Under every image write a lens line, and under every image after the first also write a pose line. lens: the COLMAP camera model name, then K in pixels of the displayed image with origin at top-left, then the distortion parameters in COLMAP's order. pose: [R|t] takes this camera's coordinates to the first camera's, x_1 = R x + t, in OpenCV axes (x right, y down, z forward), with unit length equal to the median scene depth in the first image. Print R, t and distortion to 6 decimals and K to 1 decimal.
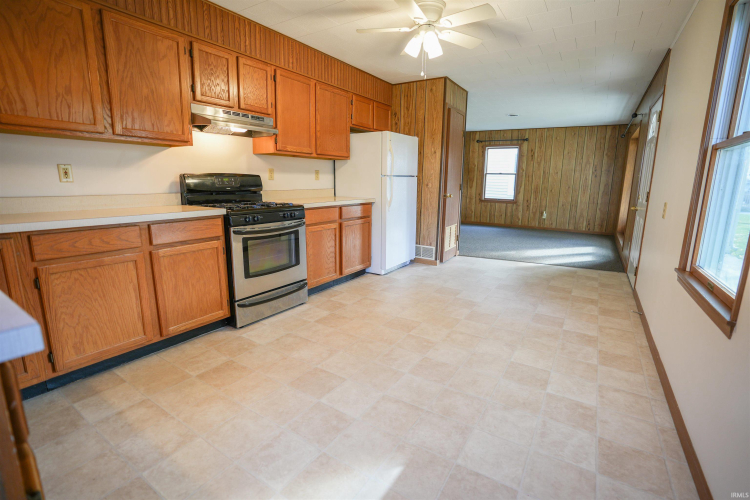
lens RADIAL K [[347.8, 0, 379.2], [0, 347.8, 248.0], [0, 0, 1]] dist [-0.066856, 0.026365]
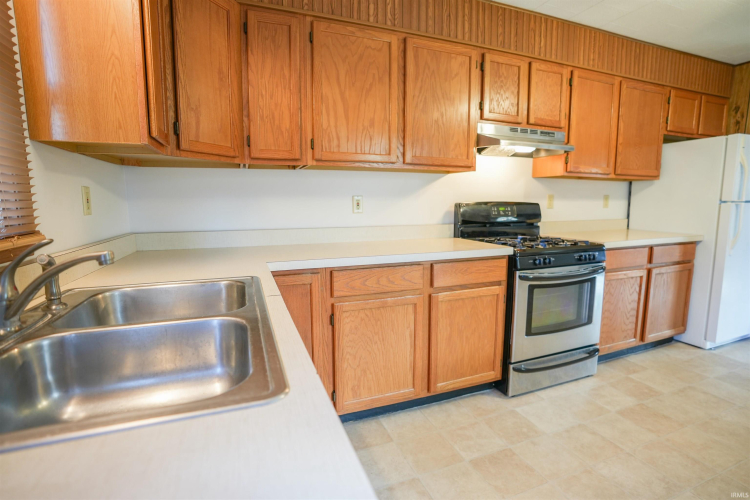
lens RADIAL K [[362.6, 0, 376.3], [0, 362.6, 247.1], [0, 0, 1]] dist [-0.071114, 0.028176]
pose [[0.807783, 0.057531, -0.586666, -0.190678], [-0.097778, 0.994516, -0.037105, -0.047572], [0.581315, 0.087336, 0.808978, 0.123382]]
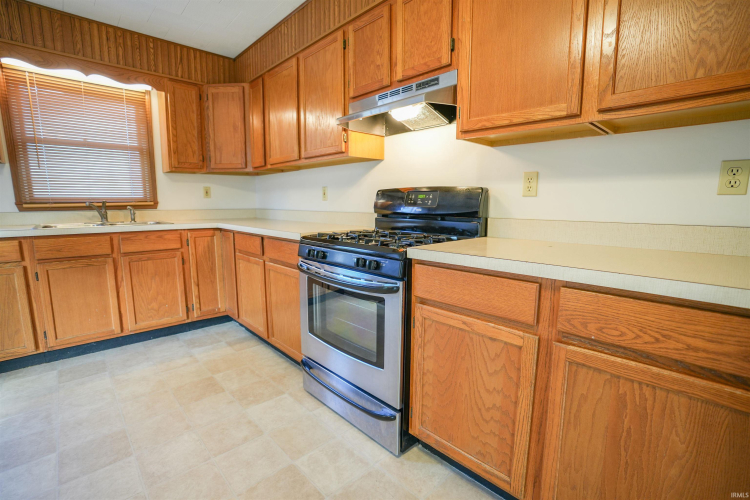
lens RADIAL K [[347.8, 0, 379.2], [0, 347.8, 248.0], [0, 0, 1]] dist [-0.066856, 0.026365]
pose [[-0.242563, 0.112257, -0.963619, 0.241763], [-0.191535, 0.968190, 0.161003, -0.216319], [0.951040, 0.223620, -0.213346, 1.202617]]
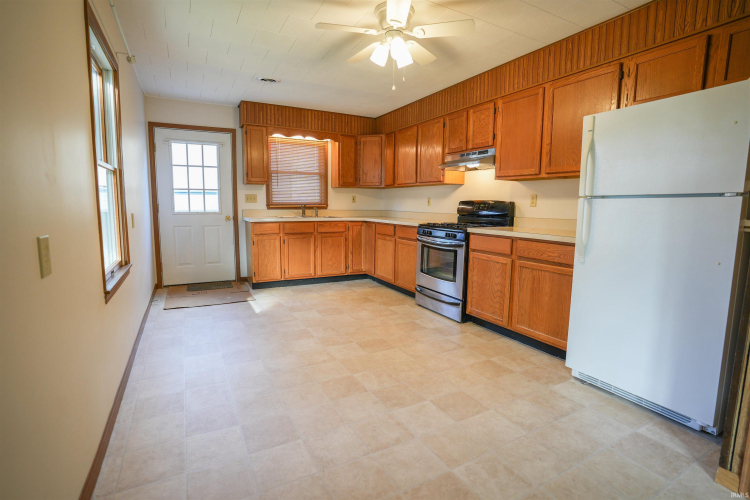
lens RADIAL K [[362.6, 0, 376.3], [0, 362.6, 247.1], [0, 0, 1]] dist [-0.071114, 0.028176]
pose [[-0.490019, 0.081463, -0.867897, 0.969457], [-0.187513, 0.962466, 0.196210, -0.263416], [0.851305, 0.258888, -0.456351, 1.445928]]
